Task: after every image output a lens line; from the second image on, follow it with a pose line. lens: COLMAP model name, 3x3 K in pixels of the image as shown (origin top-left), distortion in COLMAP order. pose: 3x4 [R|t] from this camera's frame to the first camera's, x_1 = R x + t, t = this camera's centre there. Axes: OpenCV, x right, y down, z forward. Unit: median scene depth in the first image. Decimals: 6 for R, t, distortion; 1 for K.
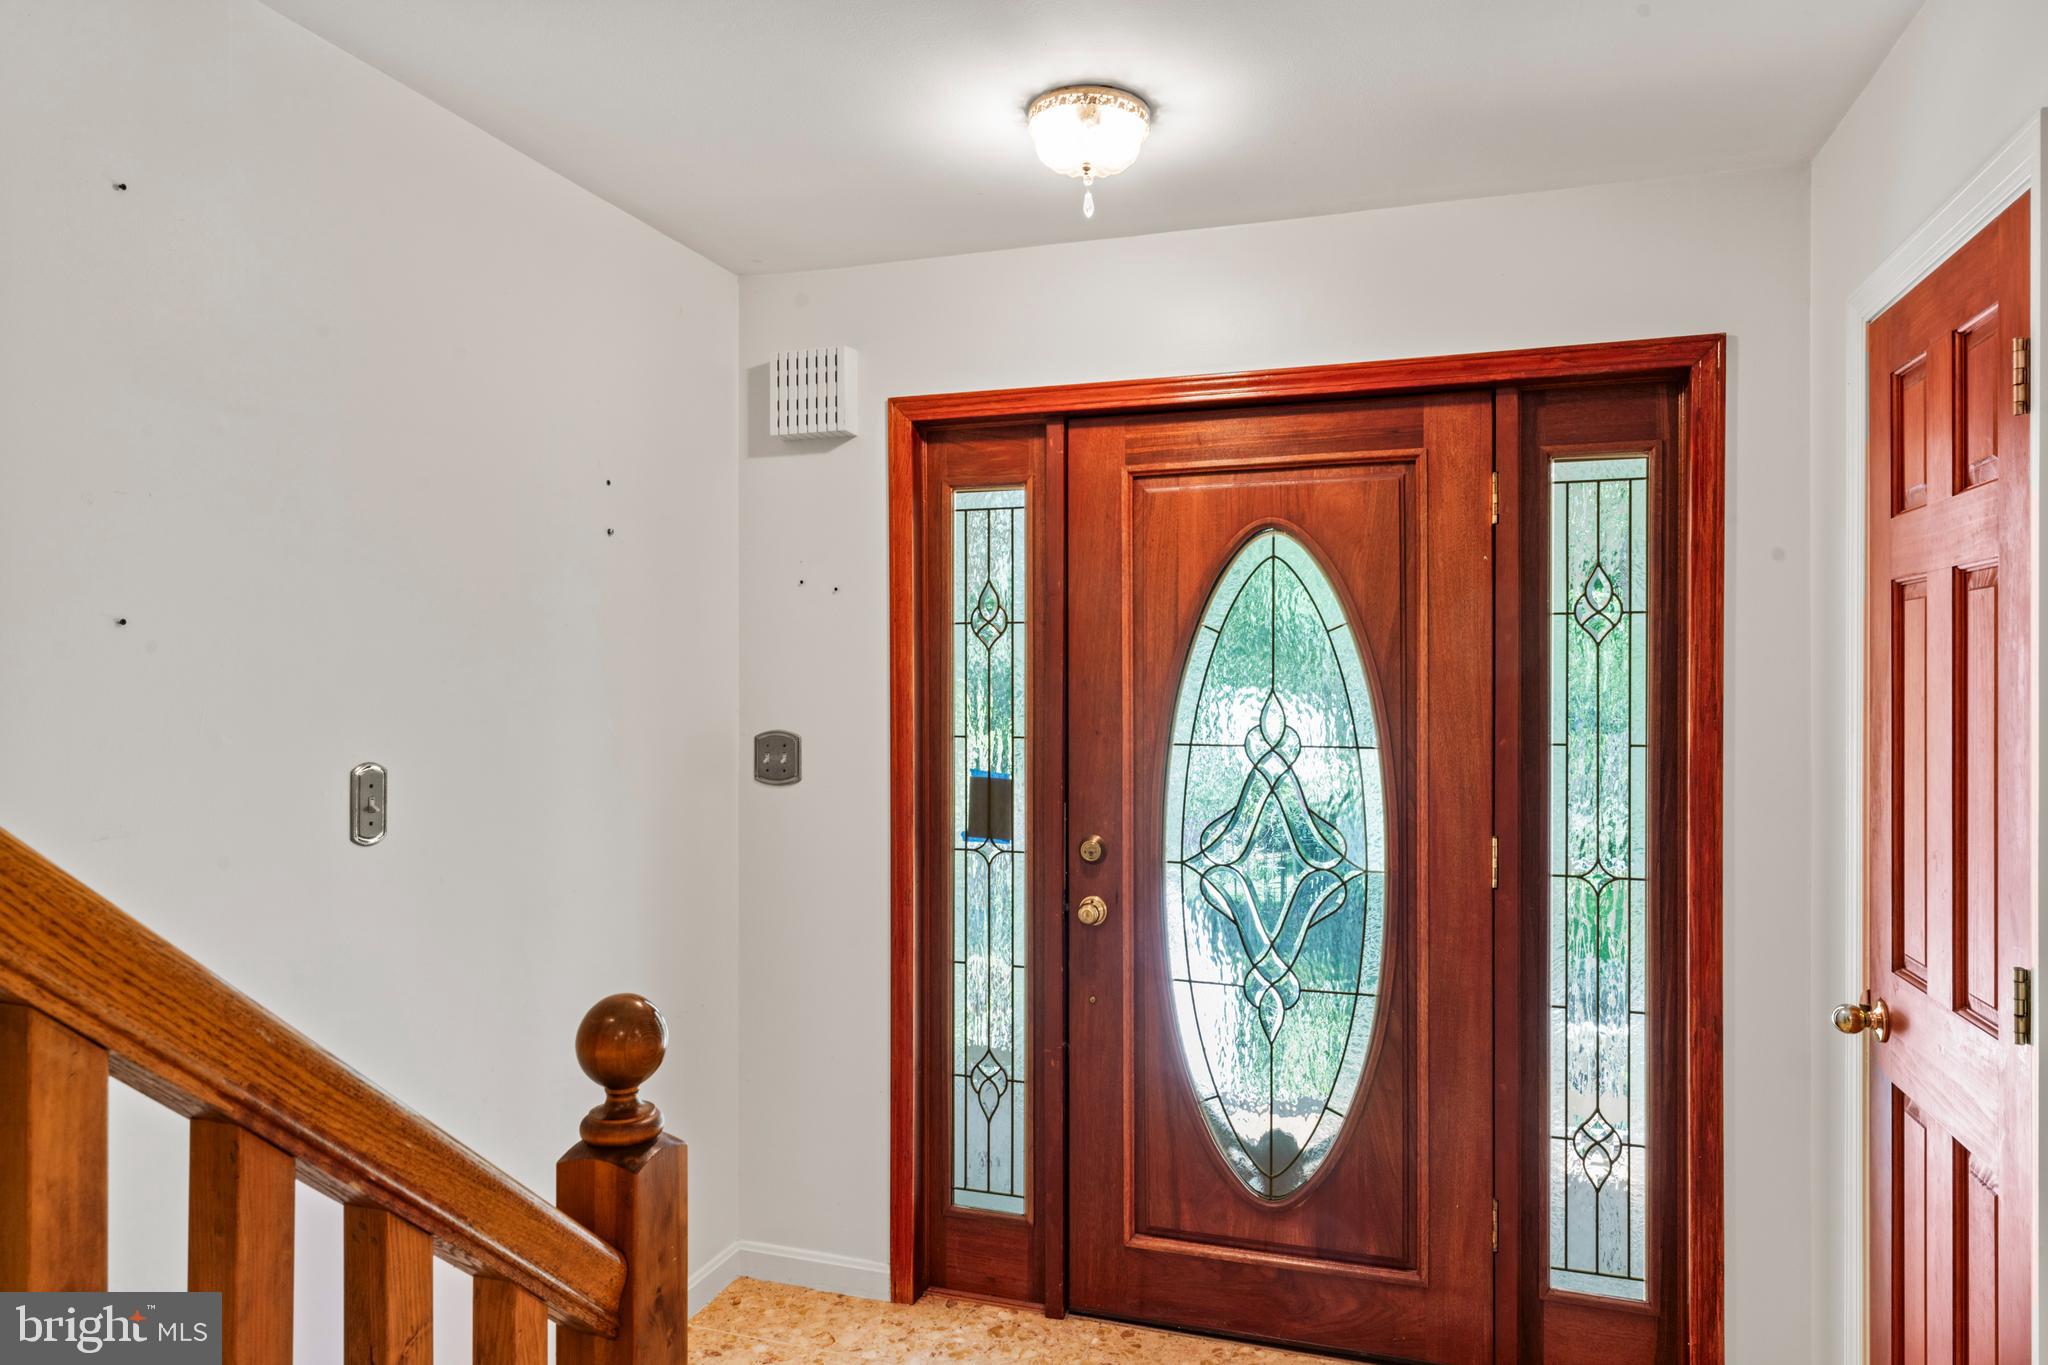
lens RADIAL K [[1265.8, 0, 1027.4], [0, 1265.8, 685.4], [0, 0, 1]] dist [0.005194, -0.001298]
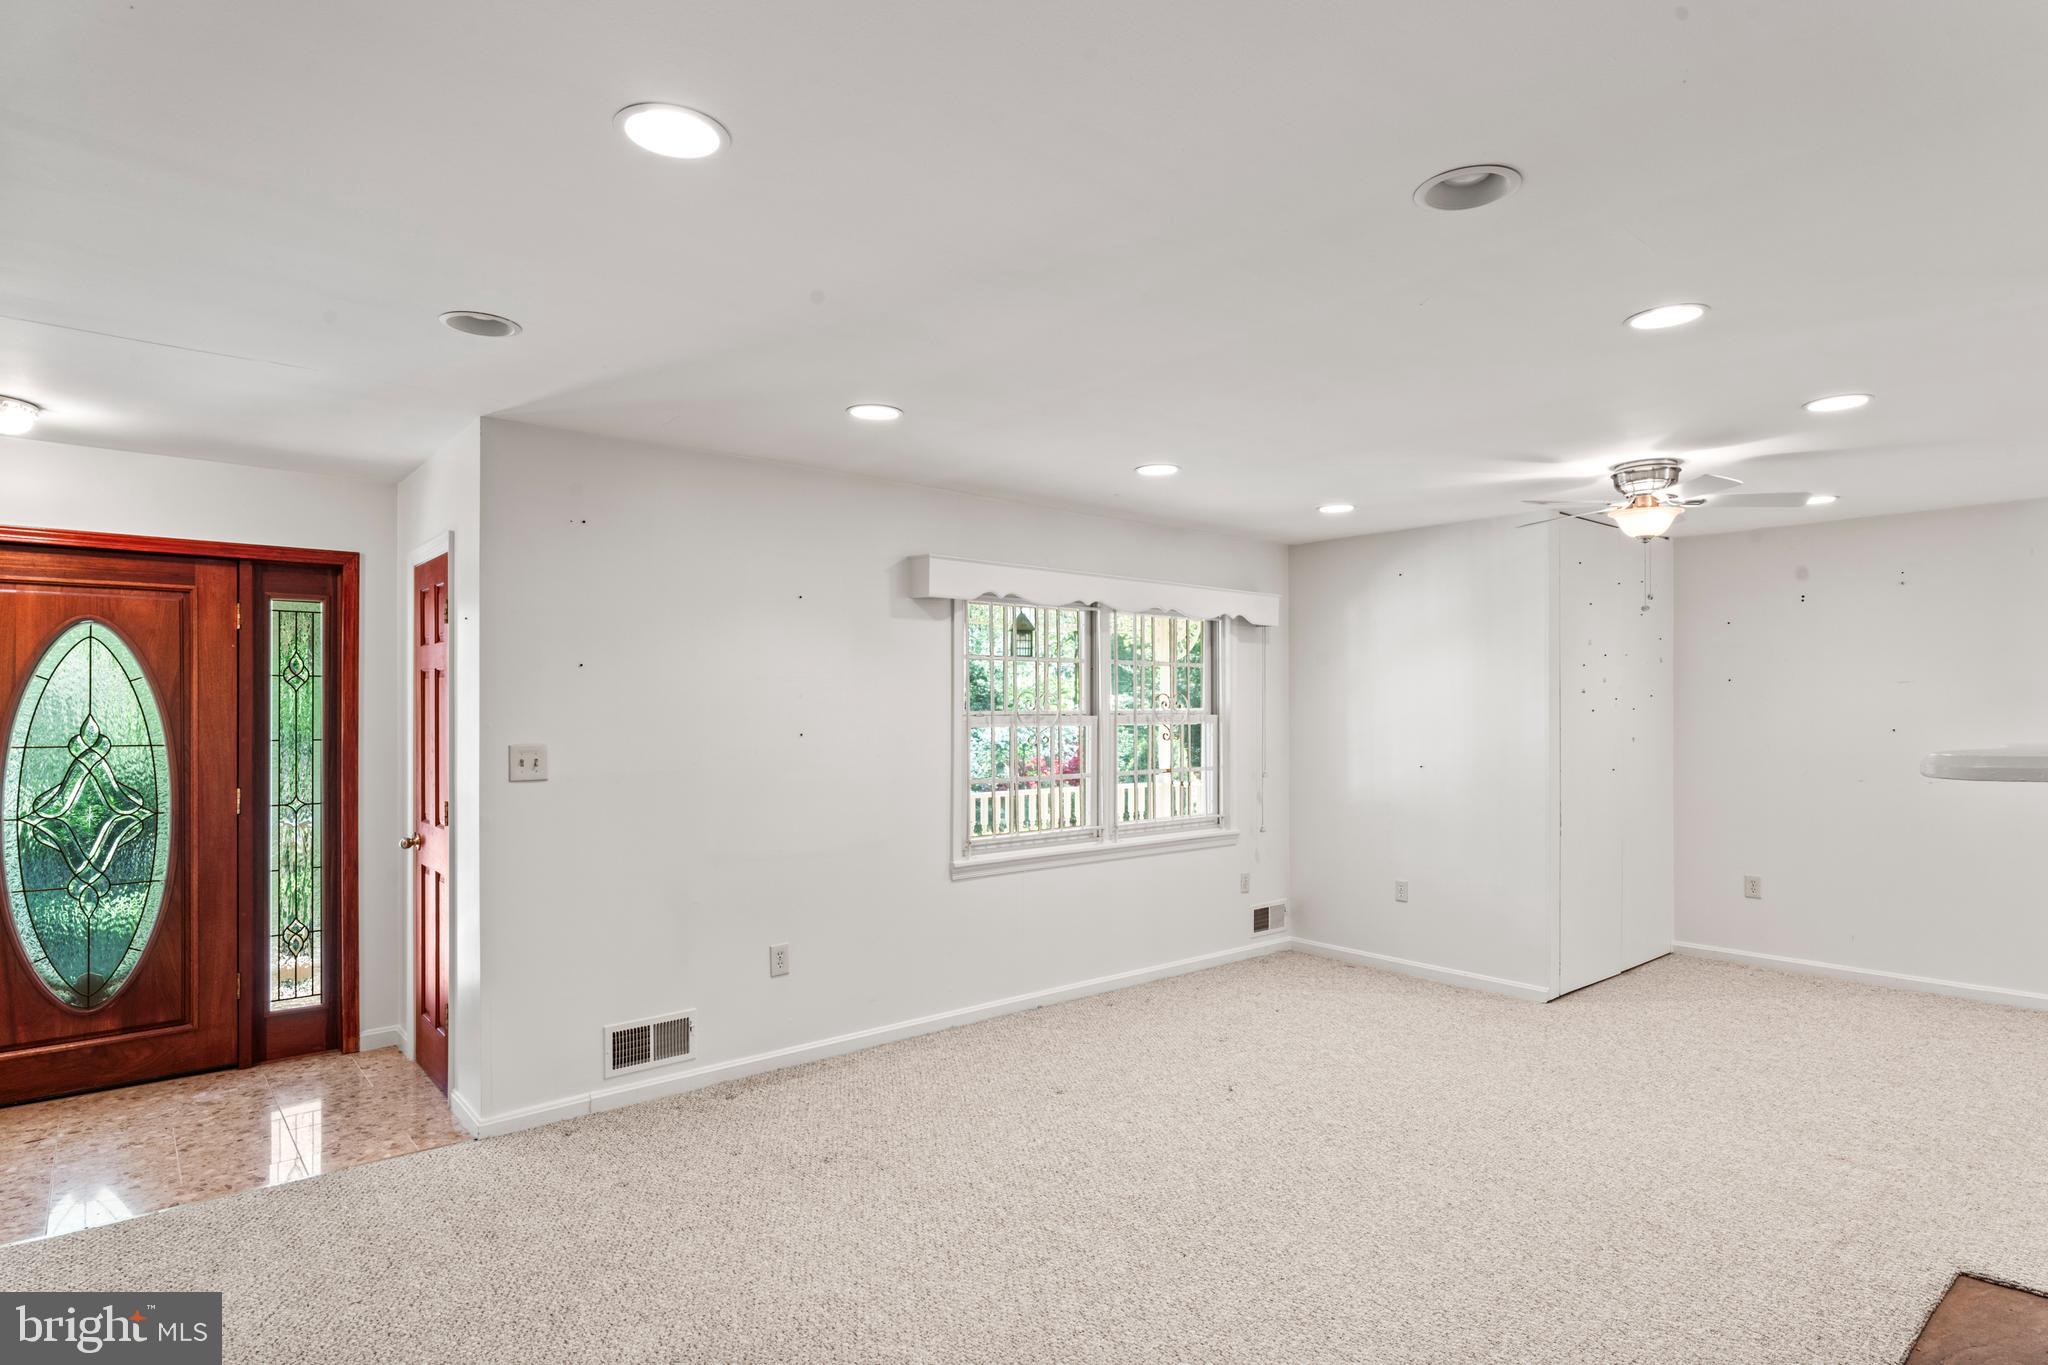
lens RADIAL K [[1082.2, 0, 1035.8], [0, 1082.2, 711.2], [0, 0, 1]] dist [-0.002663, -0.001139]
pose [[0.520491, 0.001626, 0.853865, -0.412514], [0.003016, 0.999988, -0.003743, 0.009824], [-0.853862, 0.004523, 0.520480, -0.915149]]
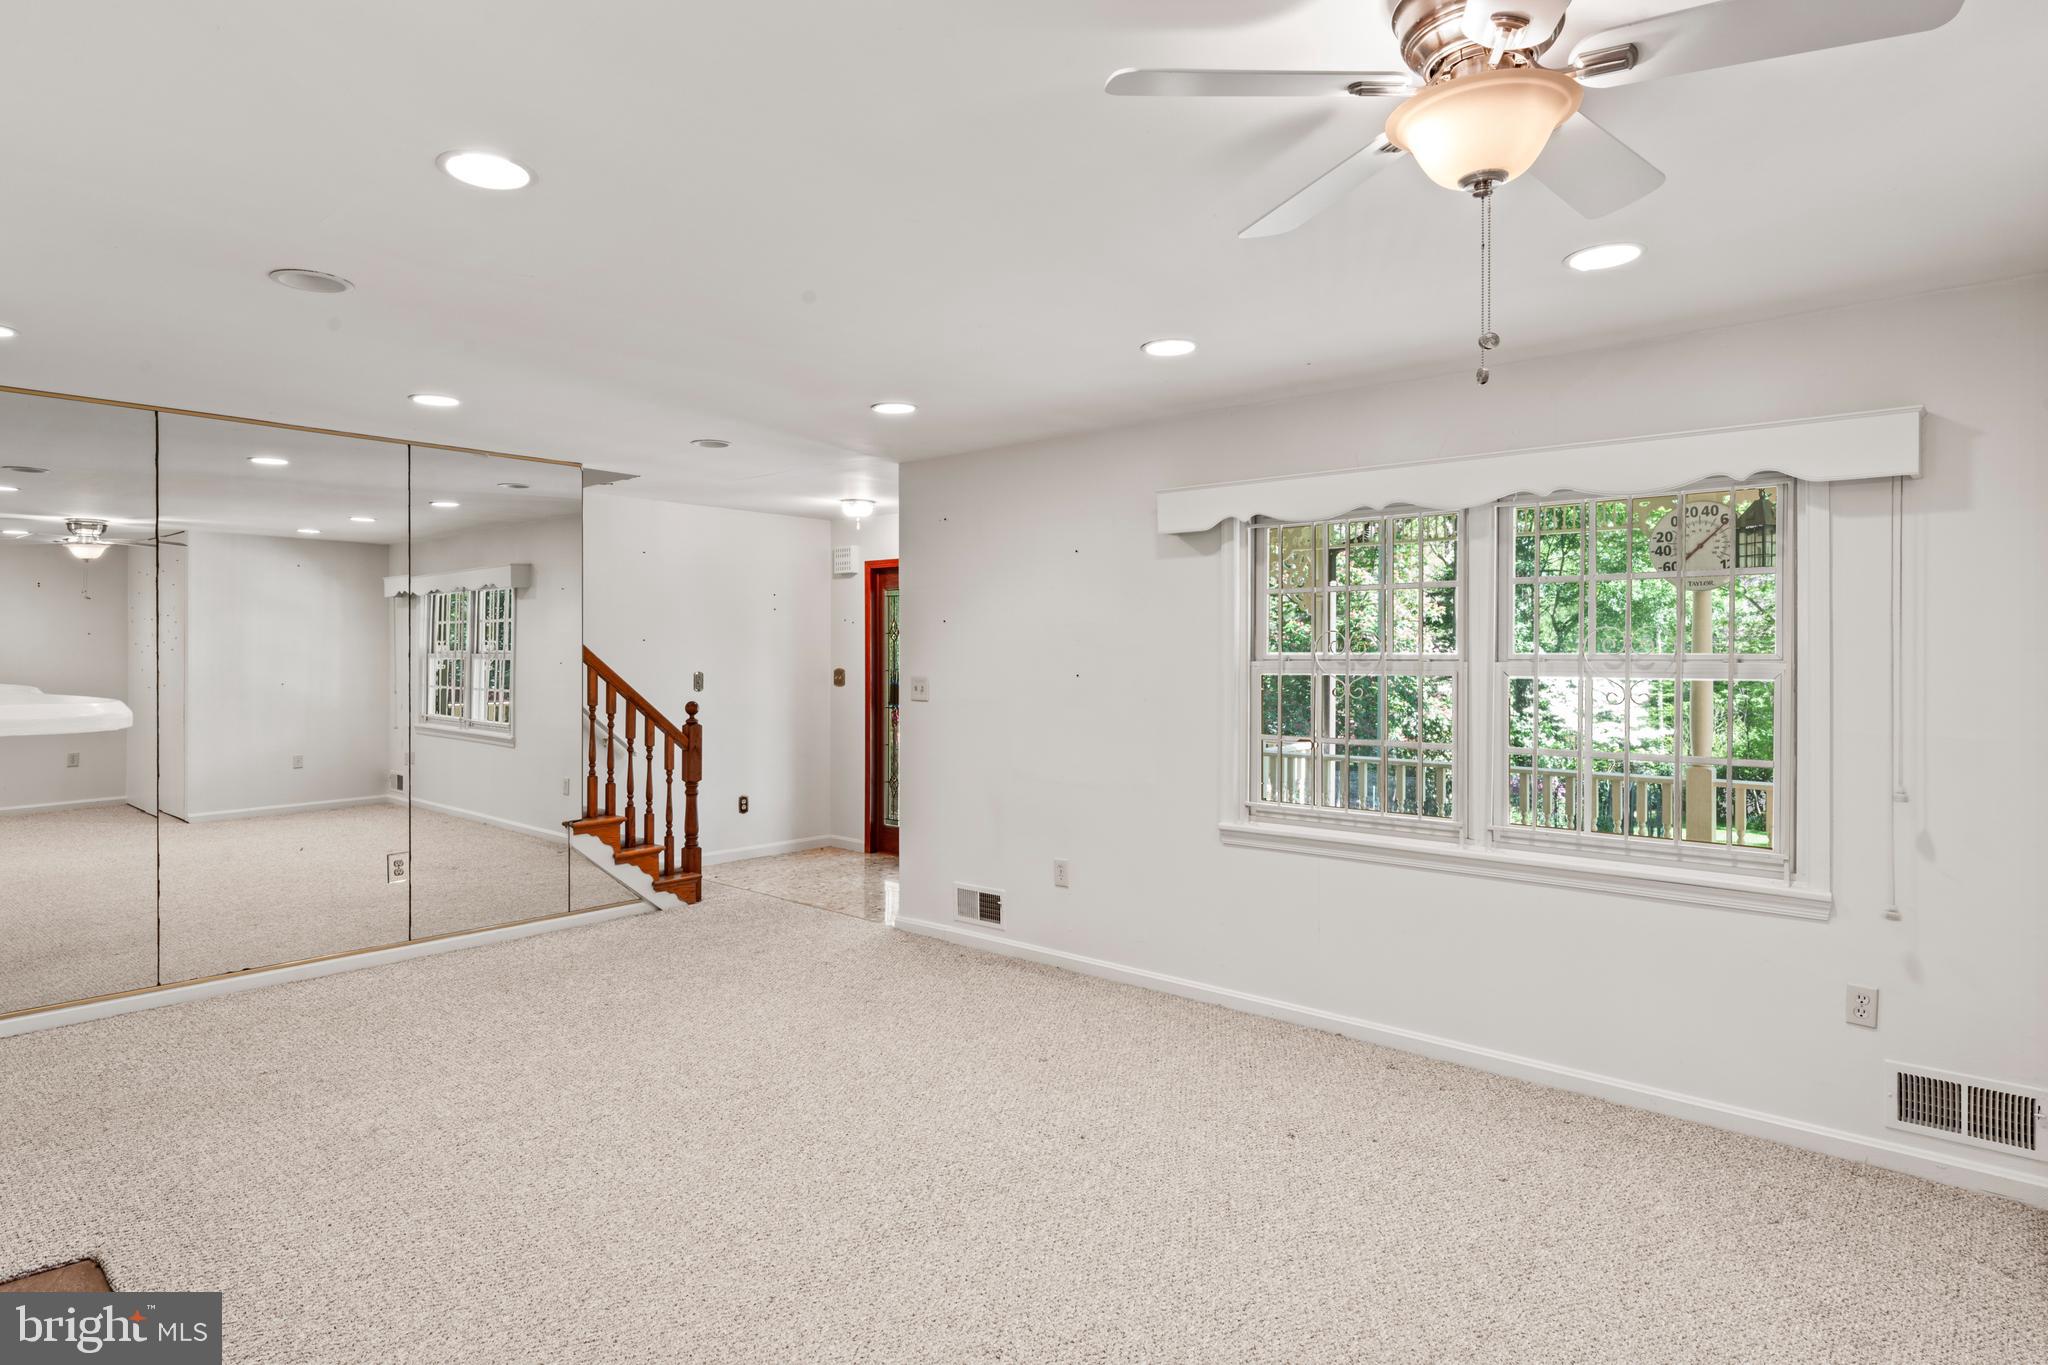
lens RADIAL K [[1109.1, 0, 1019.9], [0, 1109.1, 666.2], [0, 0, 1]] dist [0.005608, 0.000646]
pose [[0.918025, 0.007565, -0.396451, 1.489503], [-0.005441, 0.999964, 0.006482, 0.011254], [0.396486, -0.003793, 0.918033, -1.517960]]
